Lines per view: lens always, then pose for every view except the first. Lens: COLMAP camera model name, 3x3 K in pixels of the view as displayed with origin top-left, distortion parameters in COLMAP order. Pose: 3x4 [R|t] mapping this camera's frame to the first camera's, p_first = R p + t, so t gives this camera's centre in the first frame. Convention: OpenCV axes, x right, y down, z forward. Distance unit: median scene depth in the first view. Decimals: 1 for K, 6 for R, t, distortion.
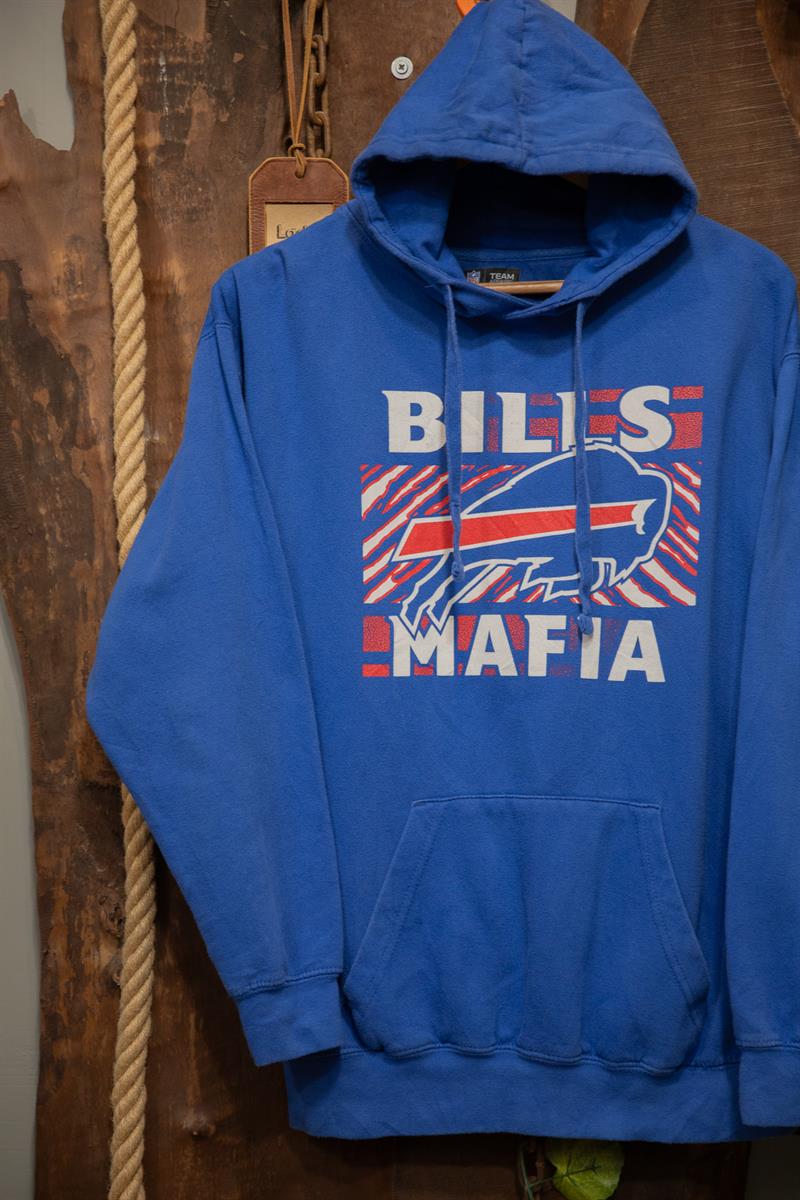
lens RADIAL K [[2156.9, 0, 396.8], [0, 2156.9, 606.1], [0, 0, 1]] dist [0.147764, 0.000000]
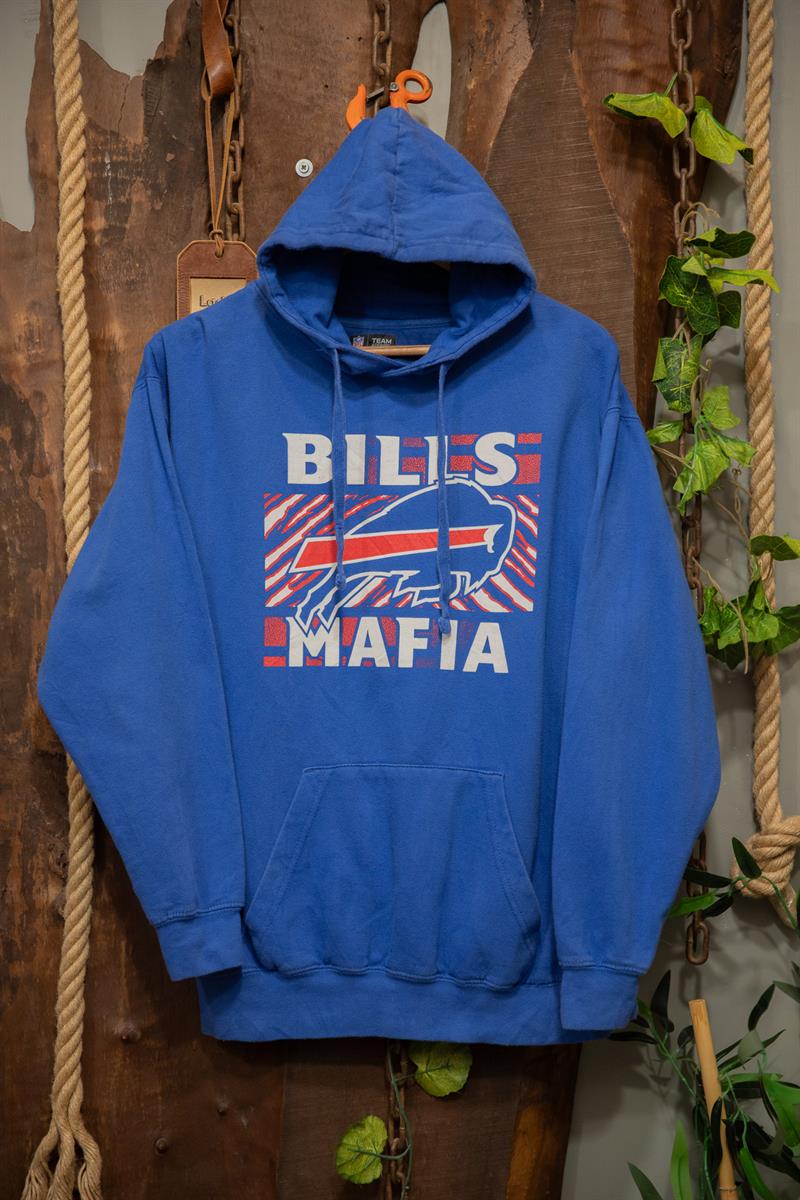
lens RADIAL K [[2027.6, 0, 399.7], [0, 2027.6, 605.4], [0, 0, 1]] dist [0.119933, 0.000000]
pose [[0.999870, 0.009592, 0.012922, 0.046204], [-0.009623, 0.999951, 0.002376, -0.005515], [-0.012899, -0.002500, 0.999914, -0.154133]]
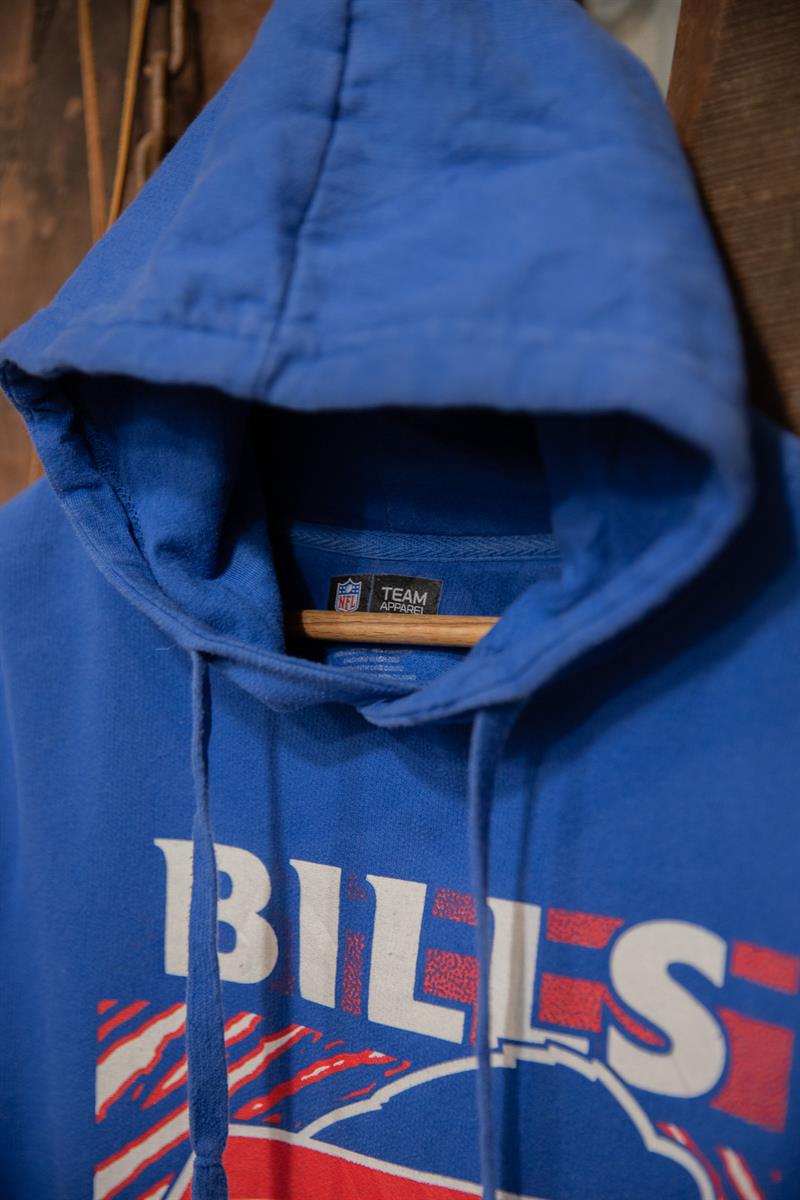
lens RADIAL K [[1800.3, 0, 399.6], [0, 1800.3, 603.5], [0, 0, 1]] dist [0.059945, 0.000000]
pose [[0.868484, 0.048154, -0.493373, 0.227642], [-0.003880, 0.995901, 0.090372, -0.186404], [0.495703, -0.076572, 0.865110, 0.704836]]
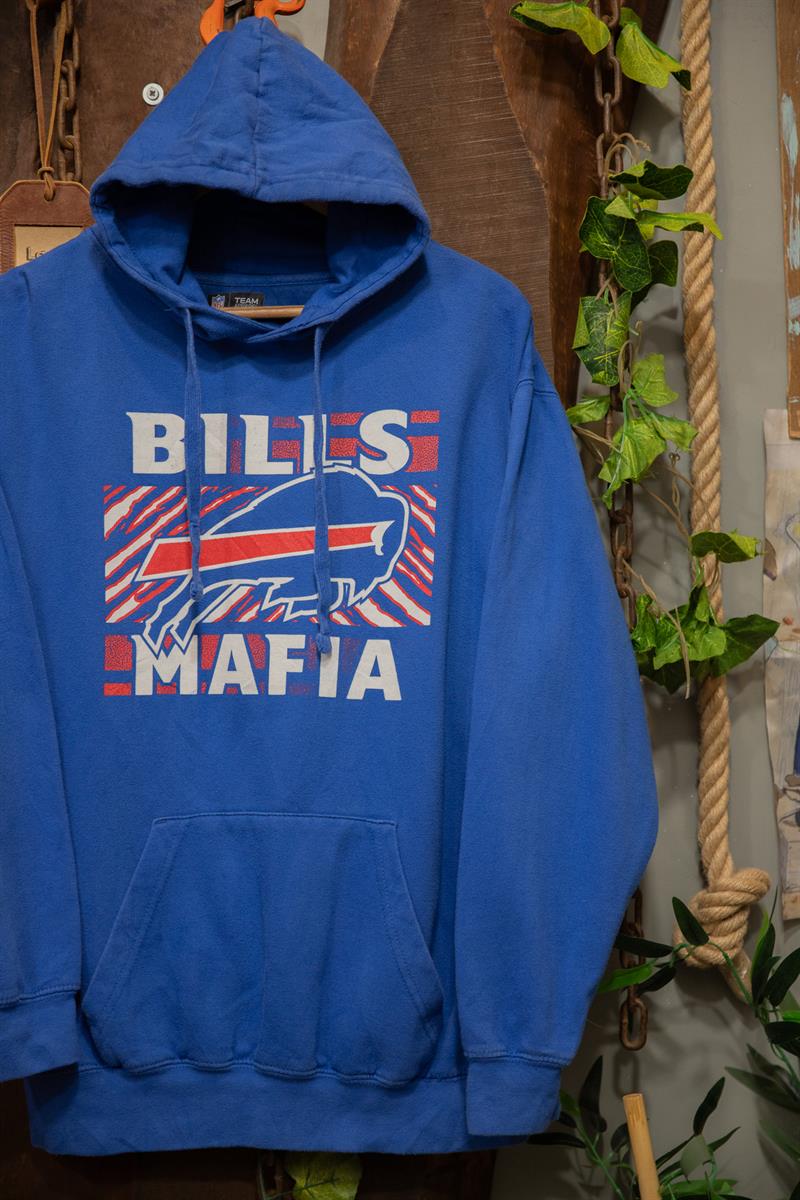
lens RADIAL K [[2156.9, 0, 403.9], [0, 2156.9, 605.0], [0, 0, 1]] dist [0.147764, 0.000000]
pose [[0.999093, 0.001714, 0.042557, 0.080909], [-0.001258, 0.999942, -0.010729, 0.001111], [-0.042573, 0.010666, 0.999036, -0.016149]]
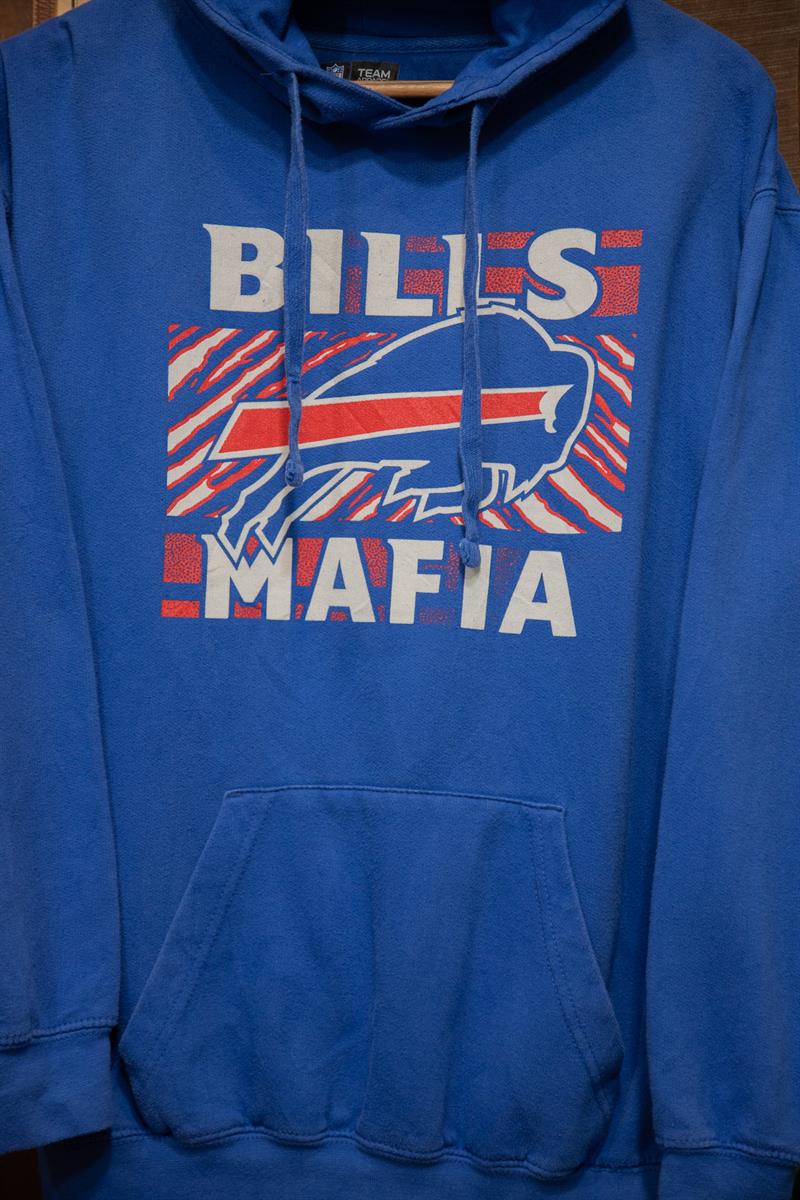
lens RADIAL K [[2156.9, 0, 403.7], [0, 2156.9, 602.9], [0, 0, 1]] dist [0.147764, 0.000000]
pose [[0.999379, 0.031786, 0.015226, 0.054110], [-0.031877, 0.999475, 0.005737, 0.021241], [-0.015036, -0.006219, 0.999868, 0.273349]]
